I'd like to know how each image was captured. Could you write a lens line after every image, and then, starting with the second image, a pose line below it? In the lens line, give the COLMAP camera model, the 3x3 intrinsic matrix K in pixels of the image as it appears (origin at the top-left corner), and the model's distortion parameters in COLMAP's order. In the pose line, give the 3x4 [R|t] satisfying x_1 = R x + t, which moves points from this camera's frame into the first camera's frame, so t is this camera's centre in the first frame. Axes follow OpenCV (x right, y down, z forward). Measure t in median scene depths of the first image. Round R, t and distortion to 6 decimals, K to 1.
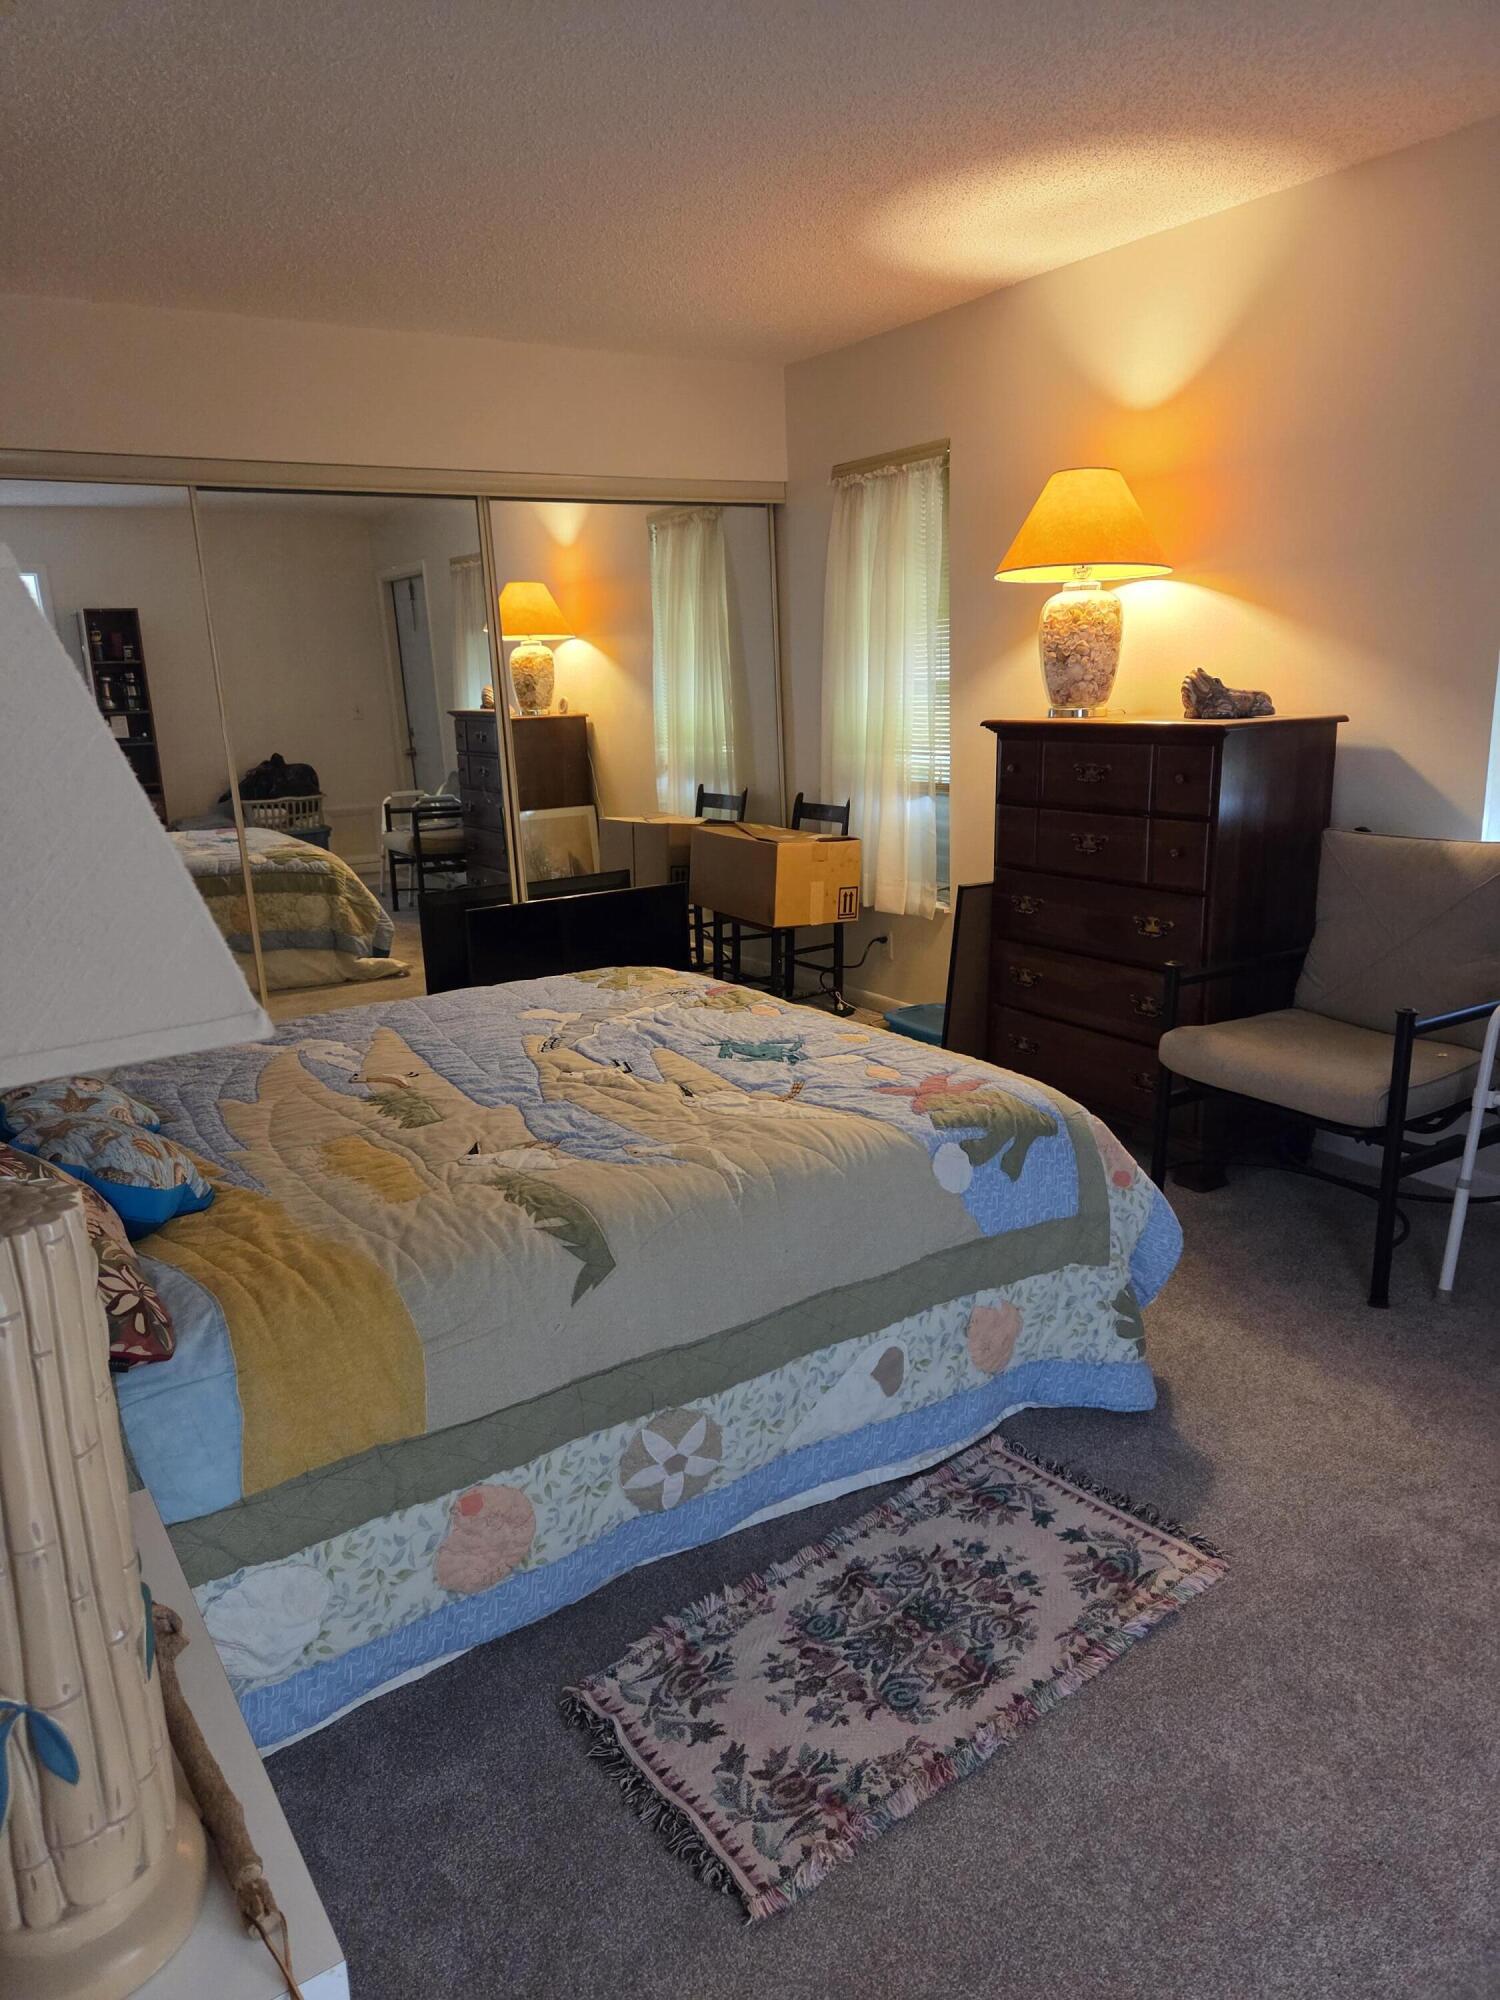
lens RADIAL K [[1346.8, 0, 769.0], [0, 1346.8, 1001.0], [0, 0, 1]] dist [0.032824, -0.005051]
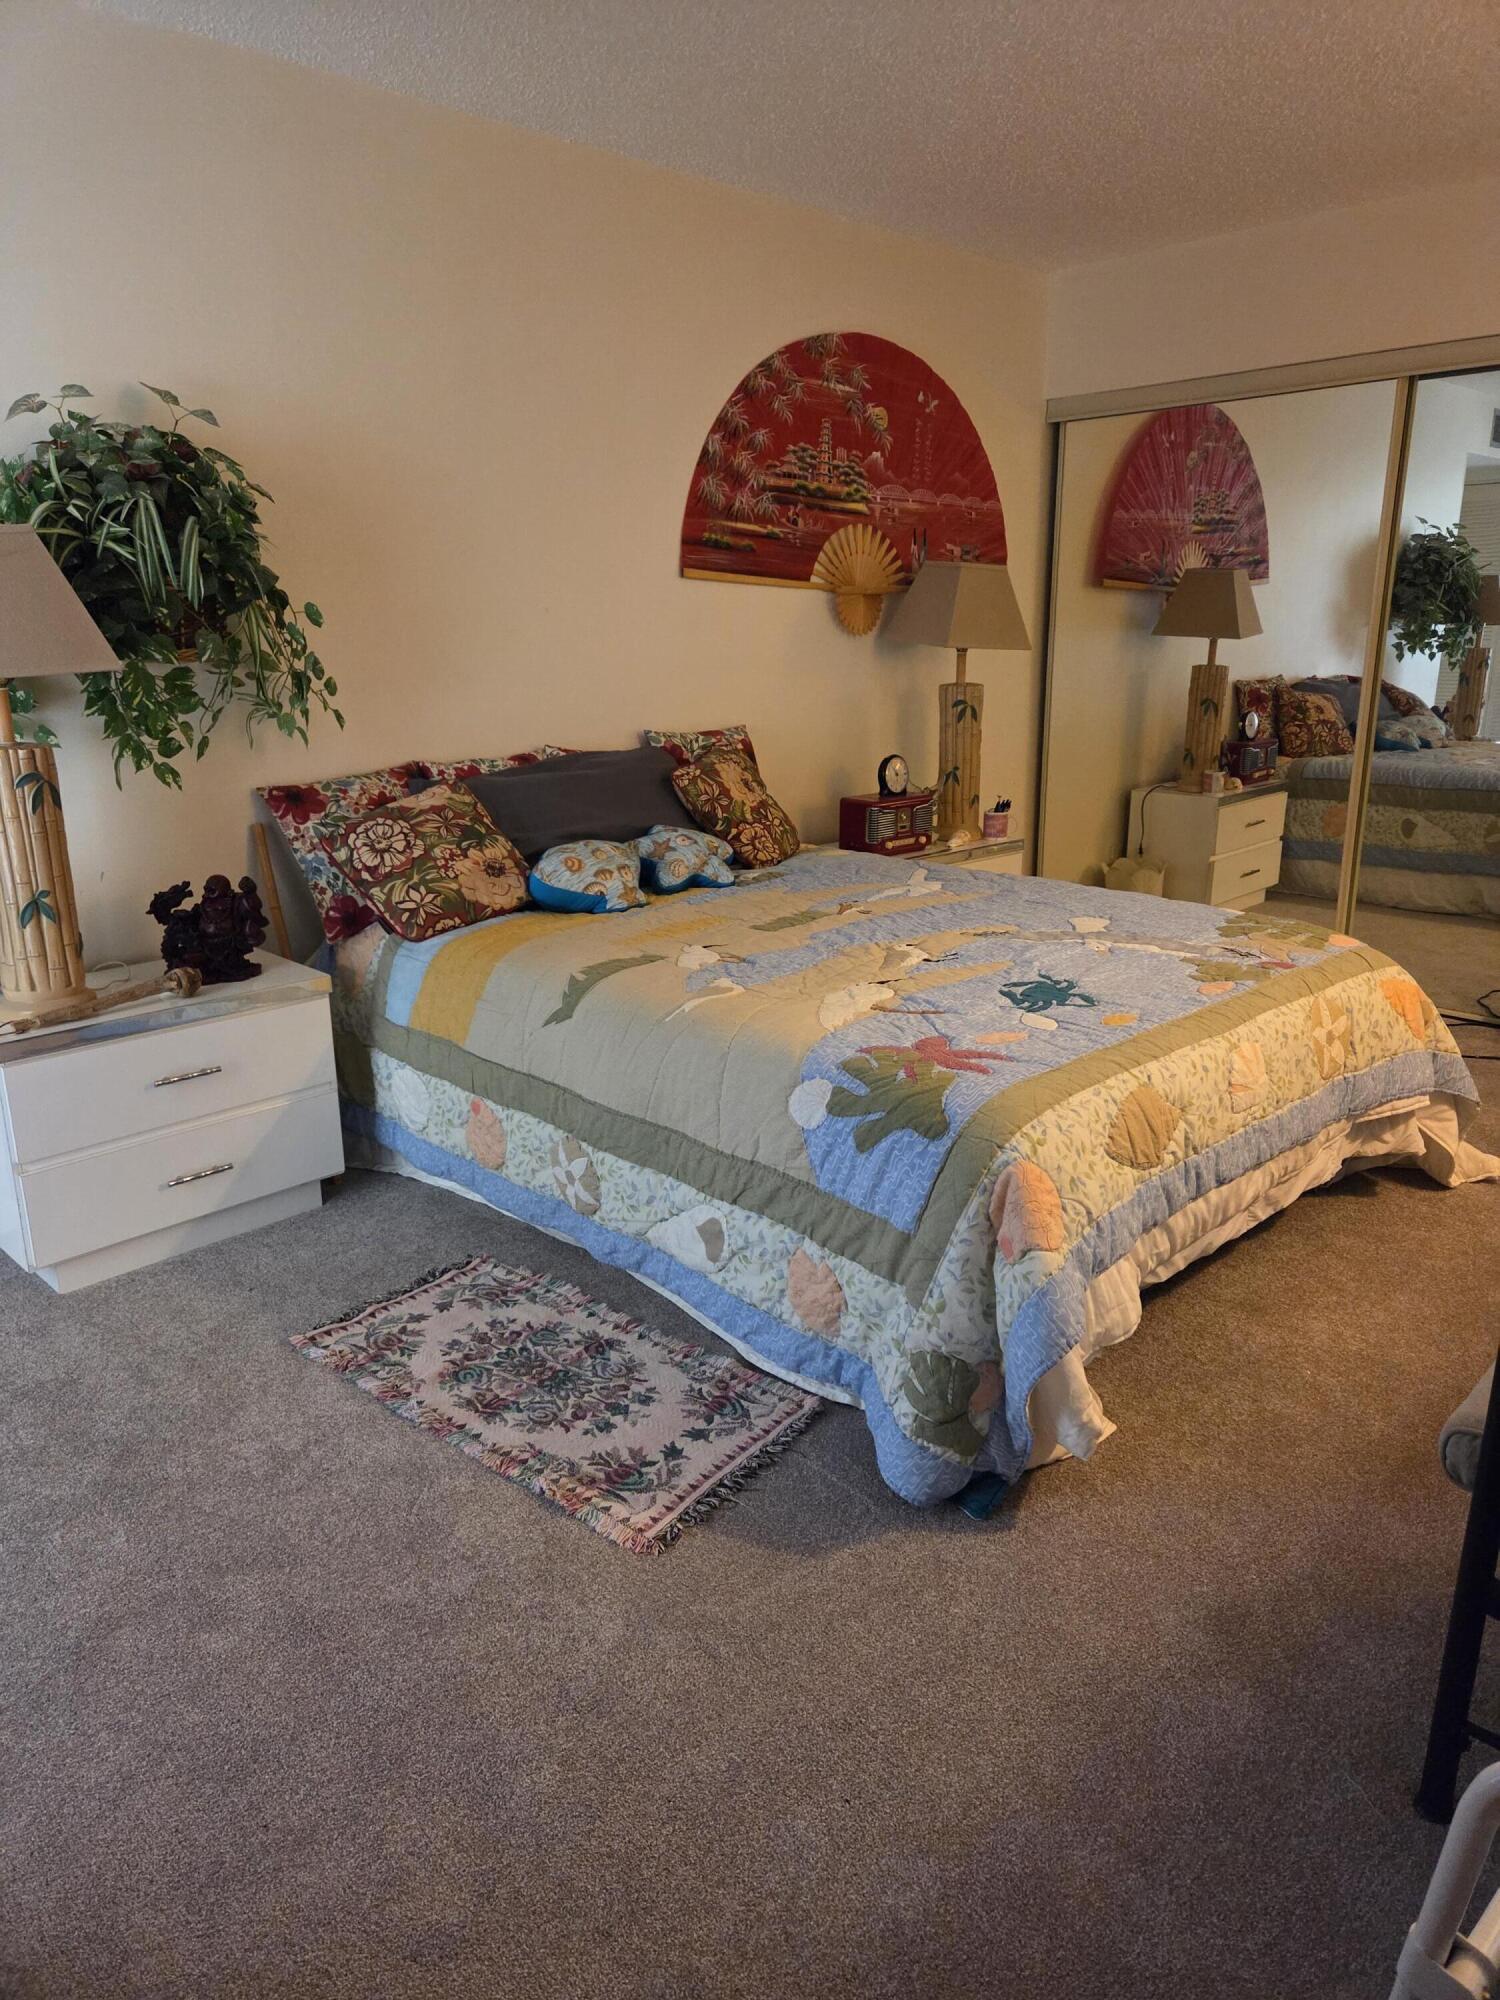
lens RADIAL K [[1346.8, 0, 769.9], [0, 1346.8, 997.4], [0, 0, 1]] dist [0.032824, -0.005051]
pose [[0.193268, 0.305784, -0.932279, 1.135118], [-0.239336, 0.936183, 0.257449, -0.214268], [0.951507, 0.173371, 0.254119, 0.791683]]
